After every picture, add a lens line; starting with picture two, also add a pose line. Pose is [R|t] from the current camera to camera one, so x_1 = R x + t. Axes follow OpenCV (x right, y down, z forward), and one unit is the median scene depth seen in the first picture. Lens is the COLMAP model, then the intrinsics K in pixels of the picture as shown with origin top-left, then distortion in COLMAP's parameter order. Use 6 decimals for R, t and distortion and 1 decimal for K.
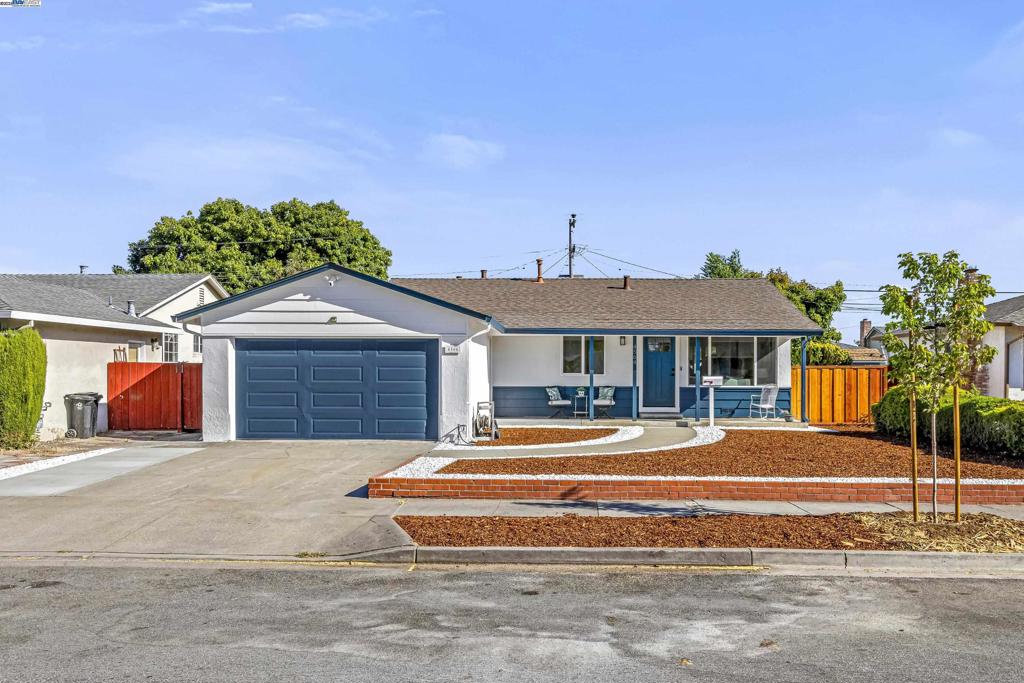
lens RADIAL K [[965.7, 0, 424.8], [0, 965.7, 403.5], [0, 0, 1]] dist [0.011082, 0.011525]
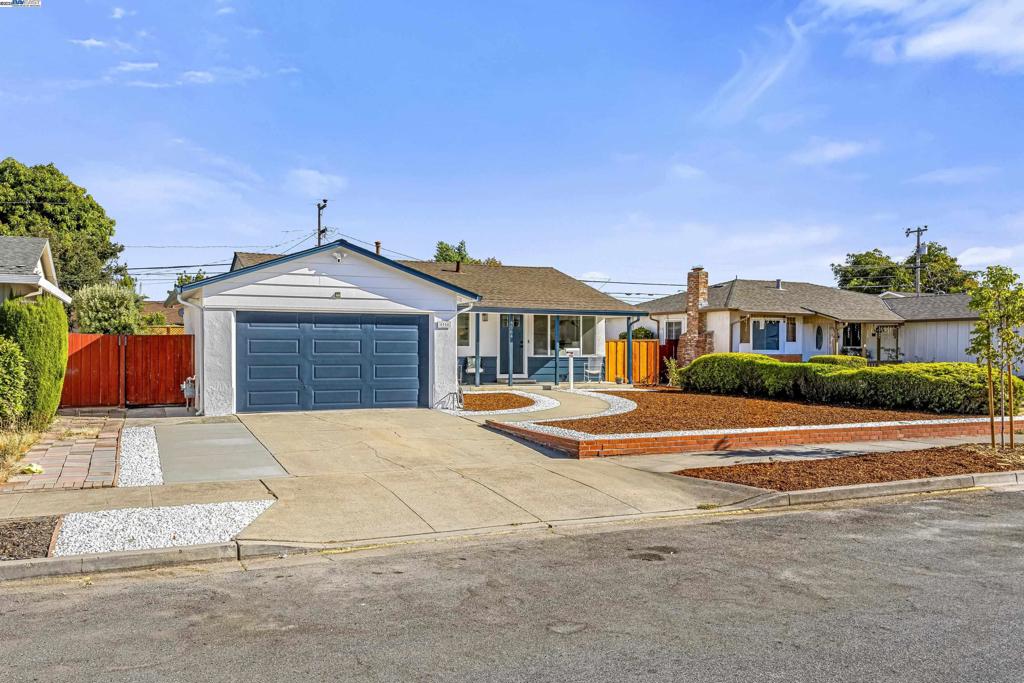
lens RADIAL K [[902.3, 0, 404.3], [0, 902.3, 342.3], [0, 0, 1]] dist [0.003161, -0.005029]
pose [[0.883847, 0.001618, 0.467773, -0.398703], [0.012945, 0.999526, -0.027916, -0.006003], [-0.467597, 0.030729, 0.883408, 0.089446]]
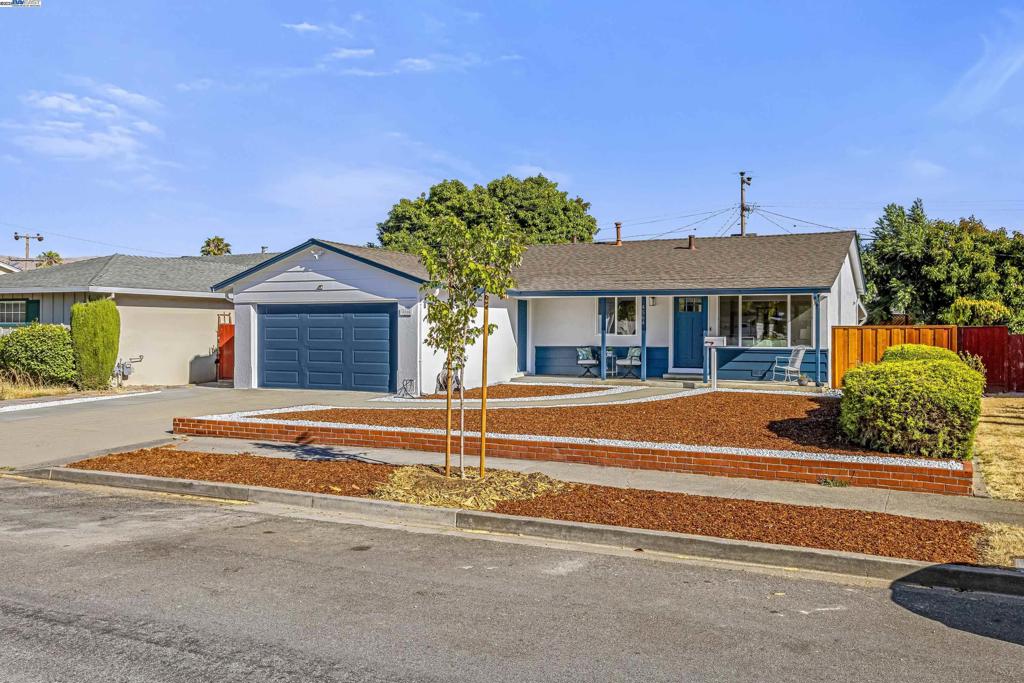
lens RADIAL K [[902.3, 0, 404.3], [0, 902.3, 342.3], [0, 0, 1]] dist [0.003161, -0.005029]
pose [[0.903914, 0.004821, -0.427687, 0.382196], [-0.014537, 0.999705, -0.019456, -0.000394], [0.427467, 0.023804, 0.903717, 0.046277]]
